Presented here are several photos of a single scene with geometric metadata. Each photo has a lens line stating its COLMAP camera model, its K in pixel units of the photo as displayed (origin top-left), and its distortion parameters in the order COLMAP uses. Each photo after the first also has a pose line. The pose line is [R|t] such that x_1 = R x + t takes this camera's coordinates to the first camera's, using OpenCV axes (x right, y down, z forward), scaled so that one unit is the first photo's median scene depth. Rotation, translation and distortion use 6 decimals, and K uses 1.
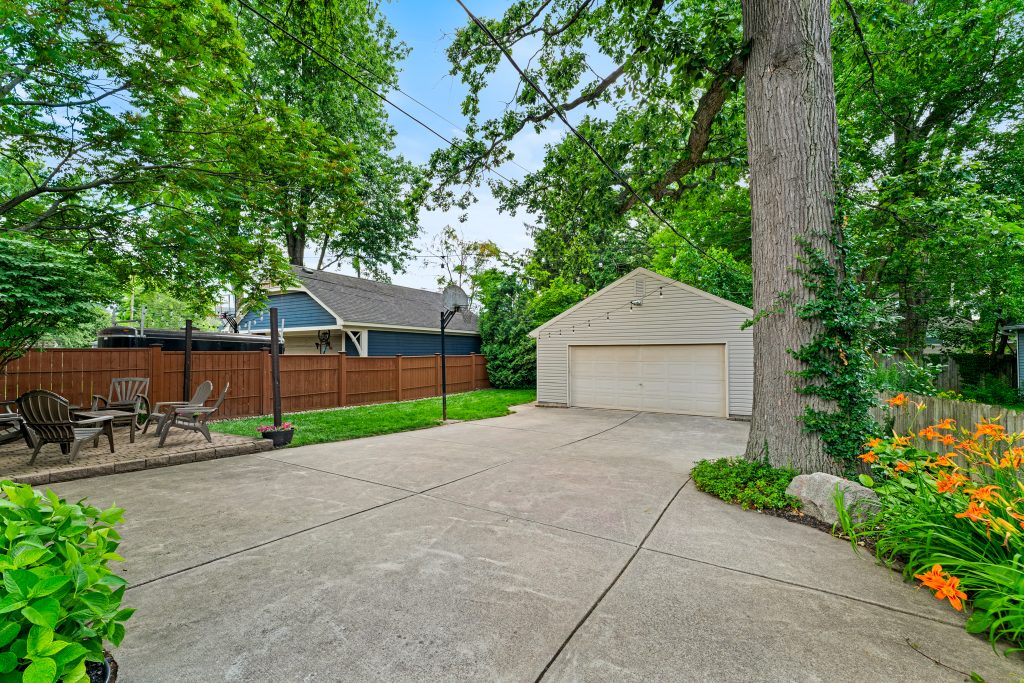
lens RADIAL K [[419.1, 0, 511.7], [0, 419.1, 352.7], [0, 0, 1]] dist [0.000126, 0.000045]
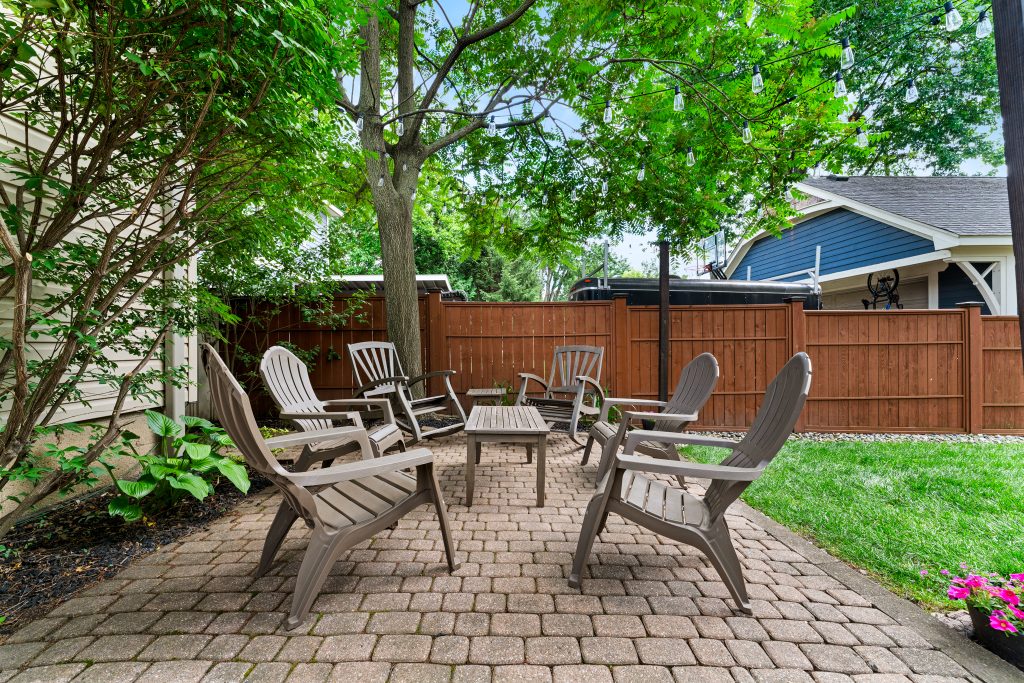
lens RADIAL K [[436.6, 0, 512.0], [0, 436.6, 341.5], [0, 0, 1]] dist [-0.001195, -0.000360]
pose [[0.546898, -0.009404, -0.837146, -0.311504], [0.008882, 0.999946, -0.005431, 0.037254], [0.837152, -0.004465, 0.546952, 0.400957]]
